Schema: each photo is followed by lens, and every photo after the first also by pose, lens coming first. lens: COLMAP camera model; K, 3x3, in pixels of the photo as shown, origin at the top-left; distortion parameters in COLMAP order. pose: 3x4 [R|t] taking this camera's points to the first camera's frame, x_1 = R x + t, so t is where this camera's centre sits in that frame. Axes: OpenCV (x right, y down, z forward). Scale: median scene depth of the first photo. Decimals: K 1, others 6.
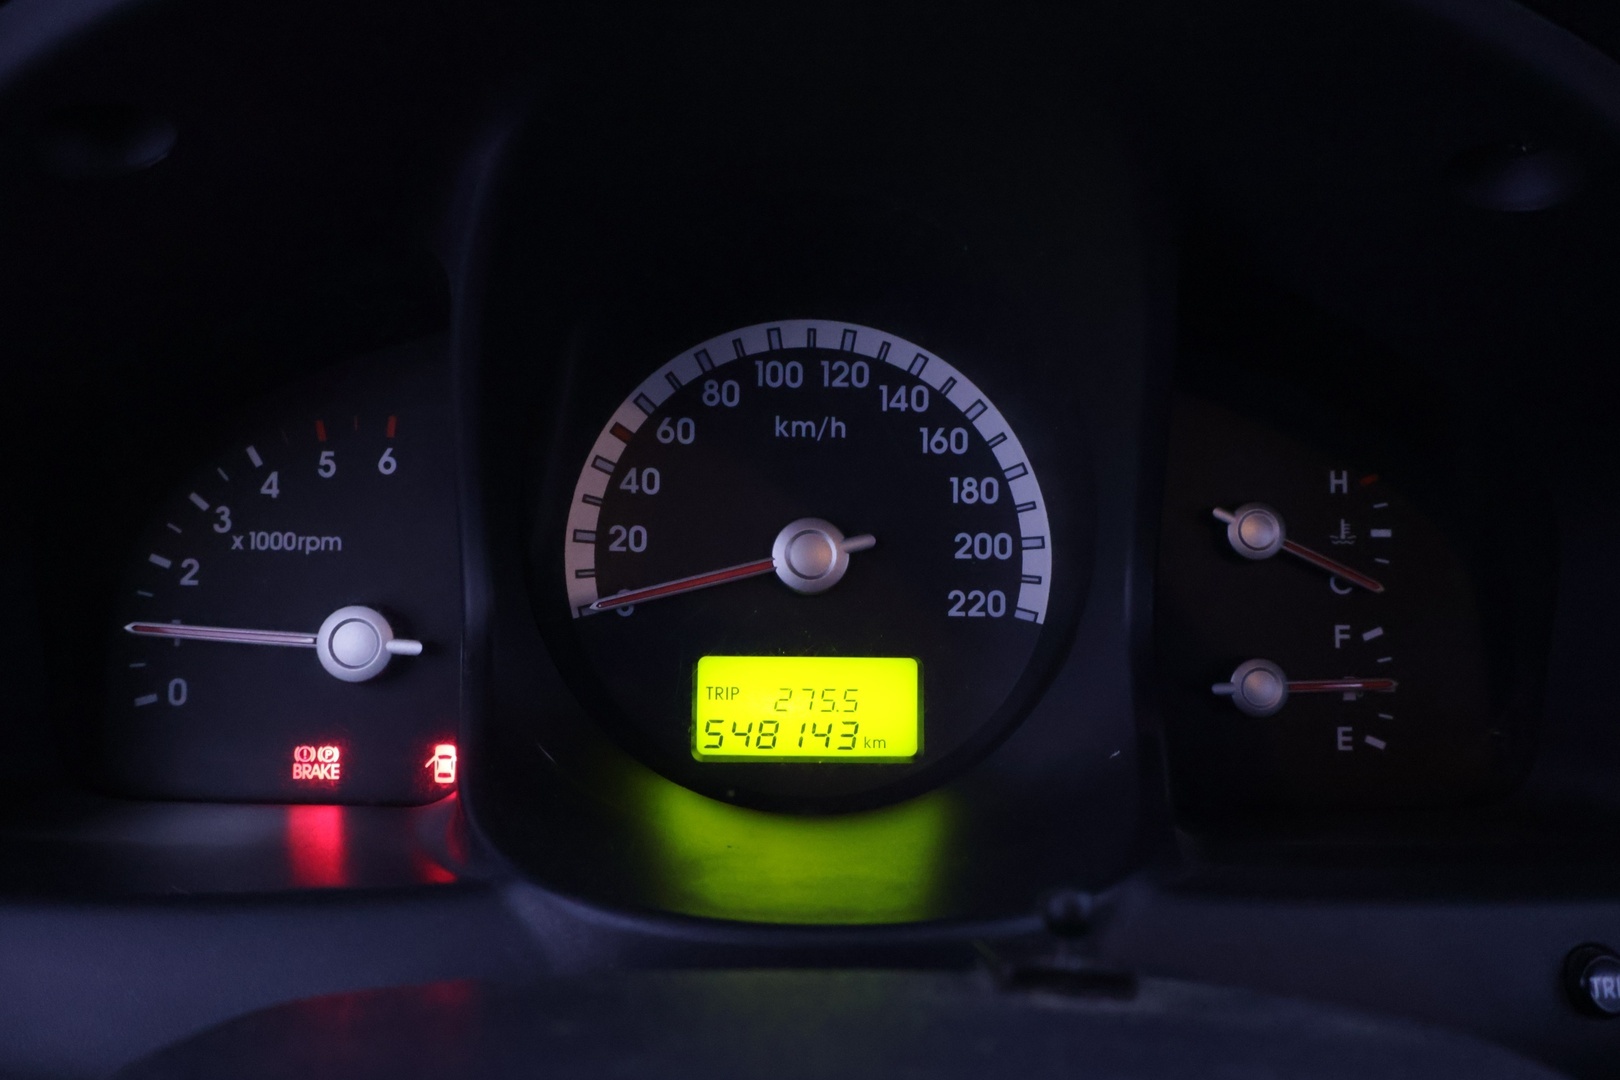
lens RADIAL K [[1364.4, 0, 810.0], [0, 1364.4, 540.0], [0, 0, 1]] dist [-0.029831, -0.005103]
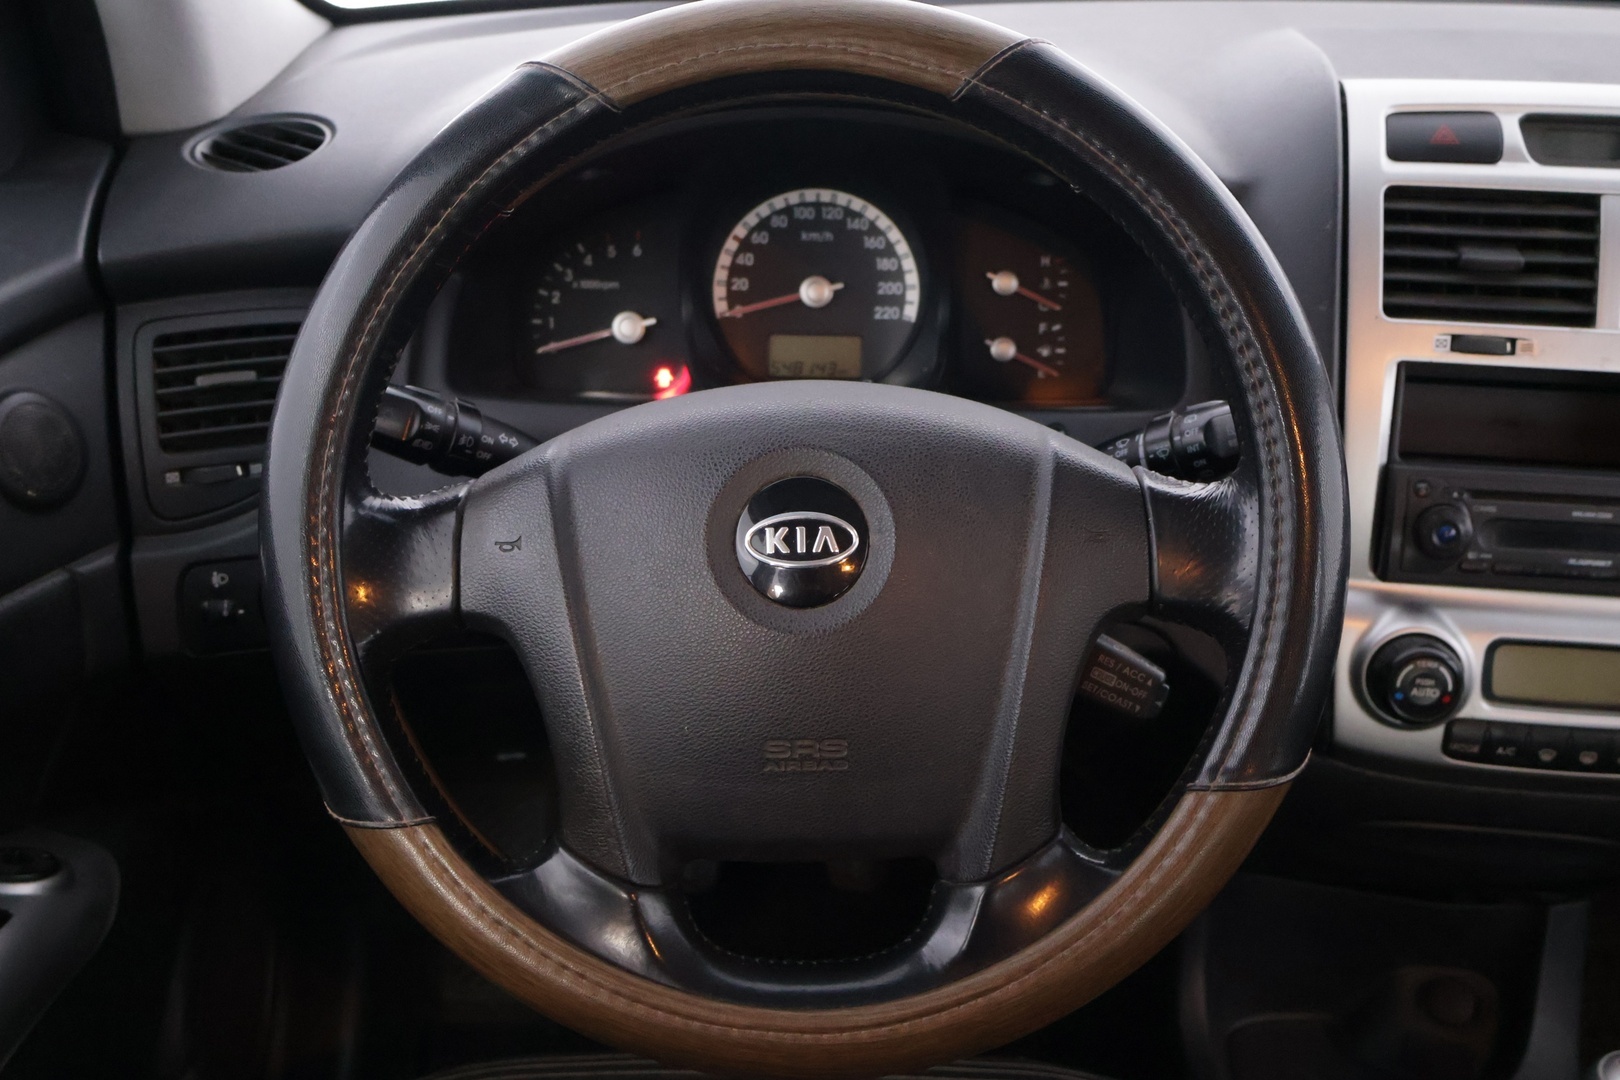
lens RADIAL K [[1567.4, 0, 810.0], [0, 1567.4, 540.0], [0, 0, 1]] dist [-0.020950, 0.000046]
pose [[0.999396, 0.012227, -0.032515, 0.082145], [-0.005596, 0.980453, 0.196673, -0.100599], [0.034284, -0.196372, 0.979930, -1.741980]]
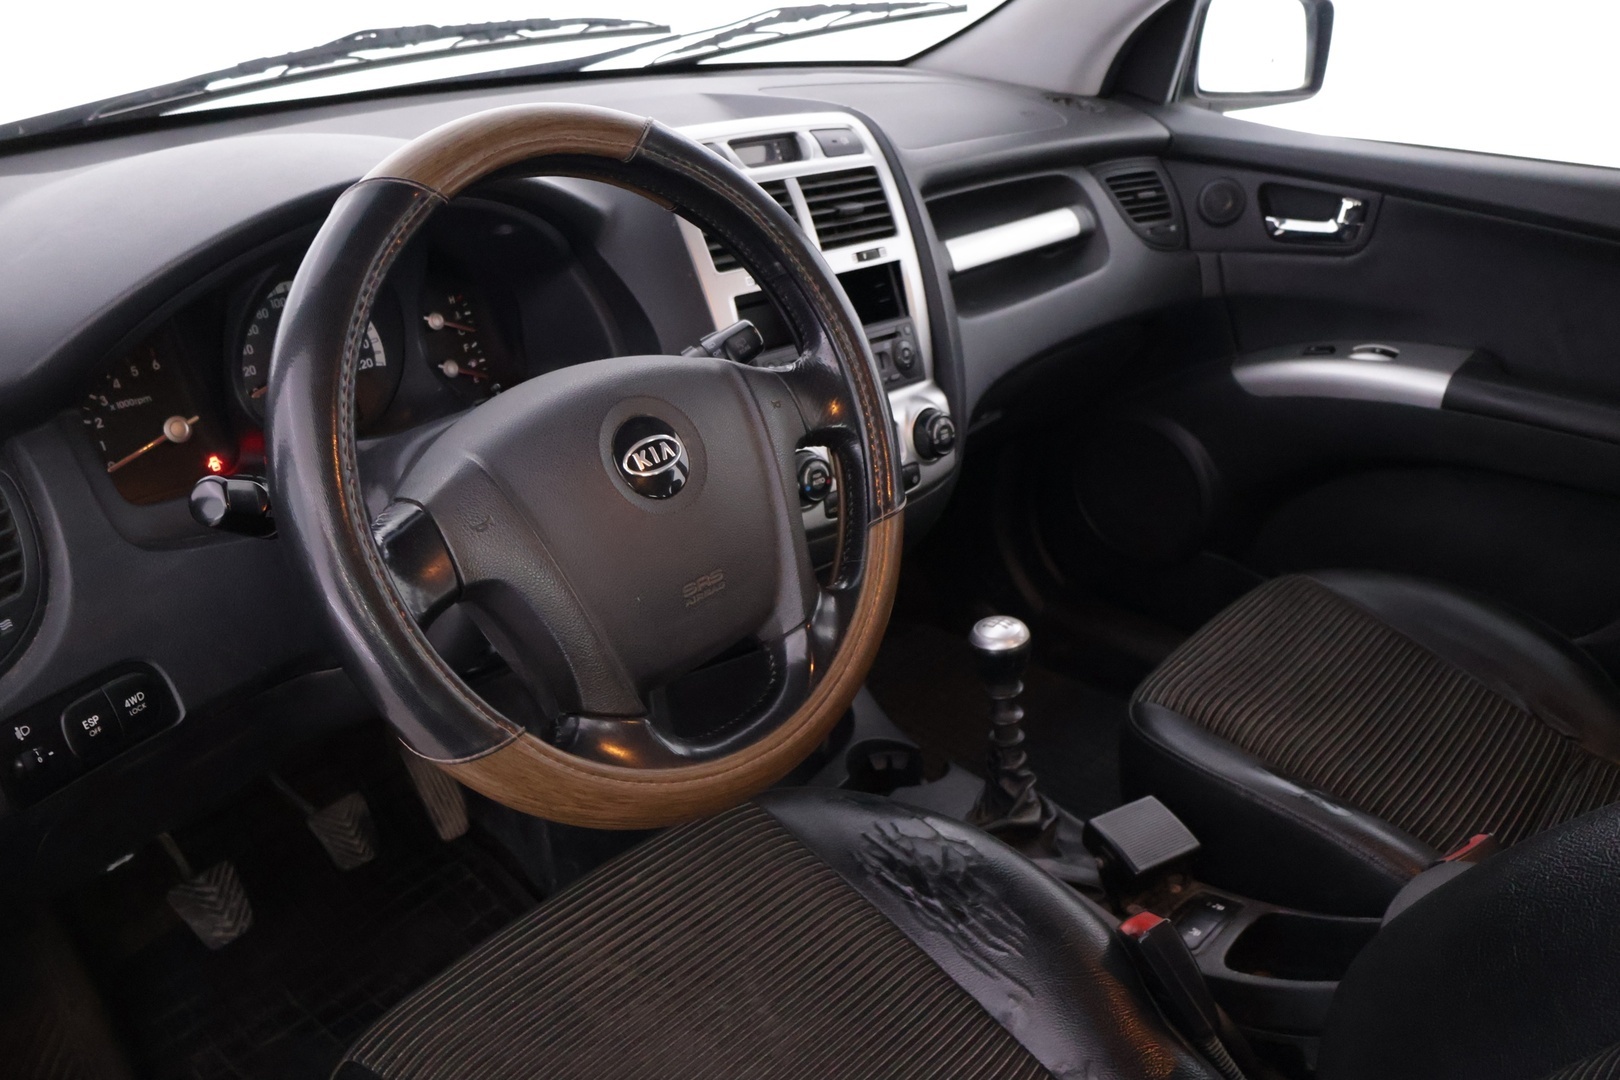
lens RADIAL K [[1364.4, 0, 810.0], [0, 1364.4, 540.0], [0, 0, 1]] dist [-0.029831, -0.005103]
pose [[0.670865, -0.320211, 0.668884, -1.354329], [0.198727, 0.946609, 0.253849, -0.153060], [-0.714456, -0.037373, 0.698681, -1.834228]]
